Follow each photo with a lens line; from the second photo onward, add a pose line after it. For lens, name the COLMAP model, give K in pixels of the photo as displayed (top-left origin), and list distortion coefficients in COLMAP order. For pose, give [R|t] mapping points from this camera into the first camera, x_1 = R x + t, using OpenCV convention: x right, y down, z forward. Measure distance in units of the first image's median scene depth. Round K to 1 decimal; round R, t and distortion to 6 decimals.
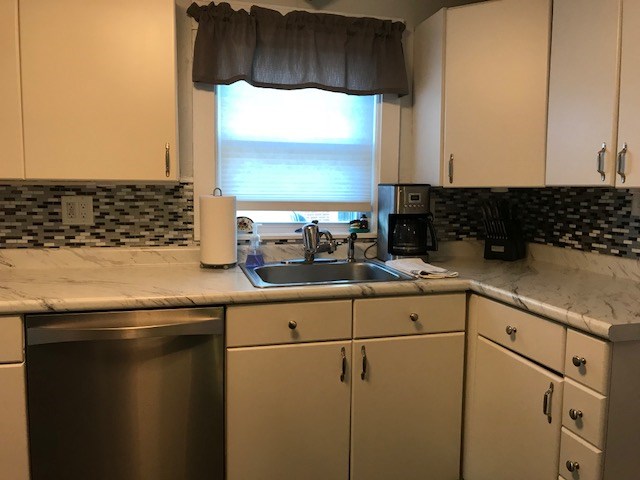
lens RADIAL K [[516.8, 0, 302.3], [0, 516.8, 239.0], [0, 0, 1]] dist [0.026941, -0.035098]
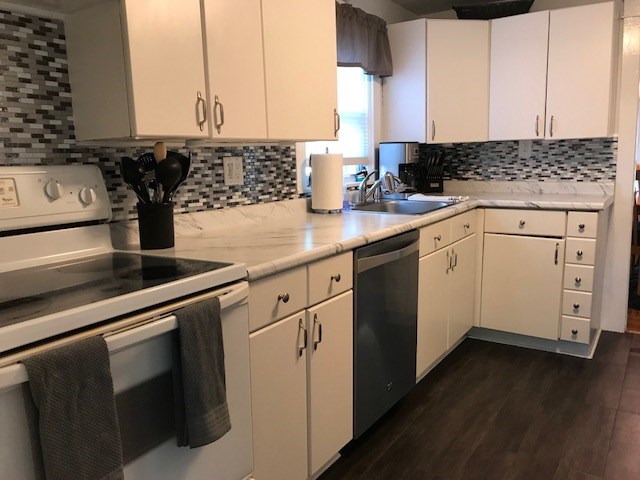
lens RADIAL K [[516.8, 0, 297.5], [0, 516.8, 238.2], [0, 0, 1]] dist [0.026941, -0.035098]
pose [[0.759890, -0.132240, 0.636459, -1.008251], [0.100929, 0.991217, 0.085448, 0.002780], [-0.642169, -0.000694, 0.766563, 0.117093]]
